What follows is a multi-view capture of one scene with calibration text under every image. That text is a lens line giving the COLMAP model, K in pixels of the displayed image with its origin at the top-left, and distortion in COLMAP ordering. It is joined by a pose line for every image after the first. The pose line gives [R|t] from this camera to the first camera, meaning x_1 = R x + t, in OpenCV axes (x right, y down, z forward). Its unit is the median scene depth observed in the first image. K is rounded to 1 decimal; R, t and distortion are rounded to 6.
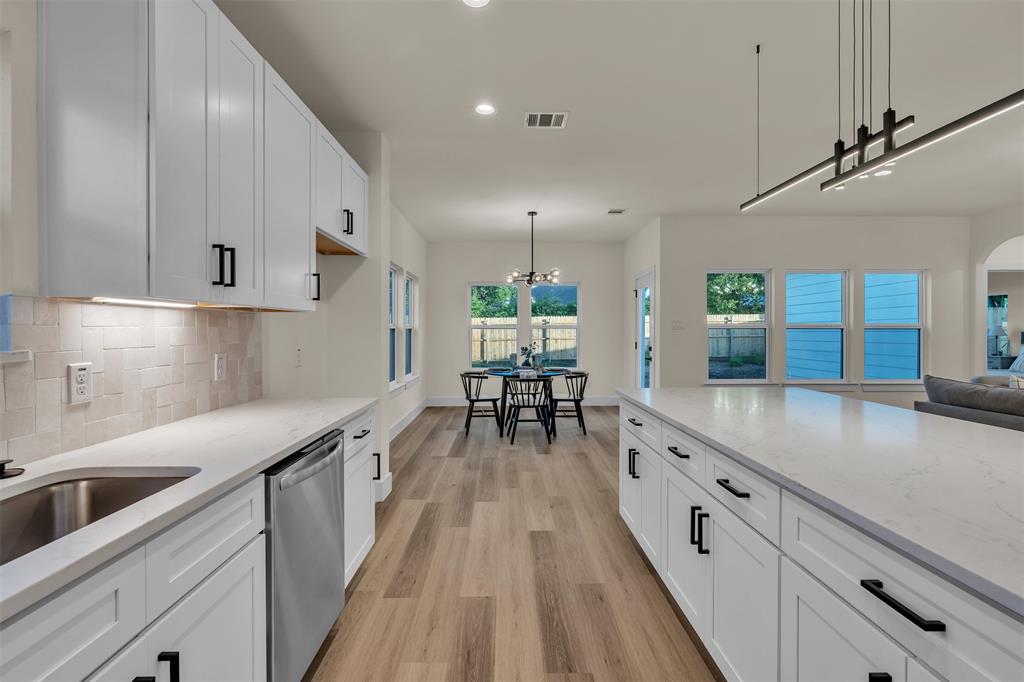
lens RADIAL K [[463.5, 0, 509.5], [0, 463.5, 334.5], [0, 0, 1]] dist [-0.004891, -0.000176]
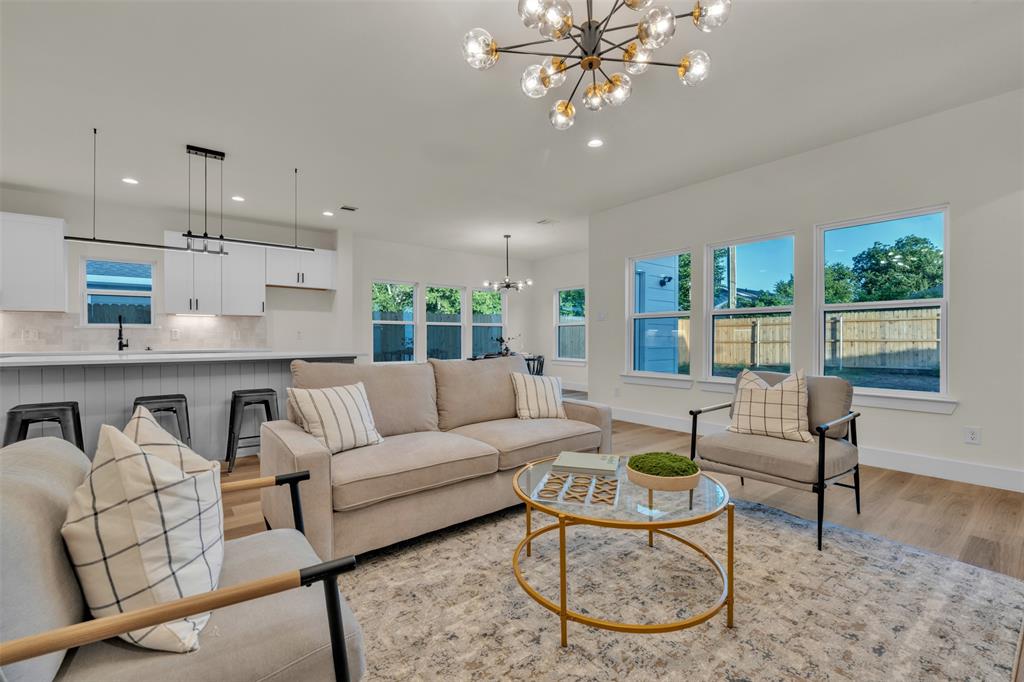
lens RADIAL K [[444.3, 0, 507.5], [0, 444.3, 338.4], [0, 0, 1]] dist [0.005660, 0.000256]
pose [[0.622528, -0.000759, -0.782598, 1.037720], [-0.005083, 0.999975, -0.005014, 0.035984], [0.782581, 0.007100, 0.622508, 0.206107]]
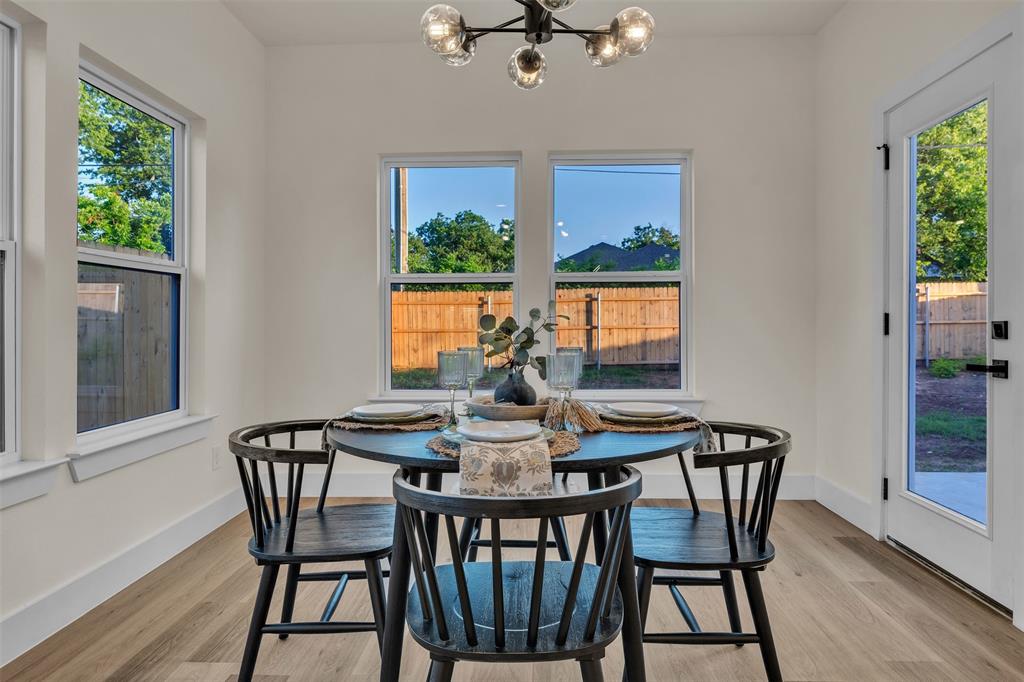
lens RADIAL K [[635.9, 0, 510.0], [0, 635.9, 329.9], [0, 0, 1]] dist [0.002757, -0.000863]
pose [[0.998813, -0.001345, -0.048682, 0.048576], [0.001505, 0.999994, 0.003240, 0.030044], [0.048677, -0.003310, 0.998809, 0.648966]]
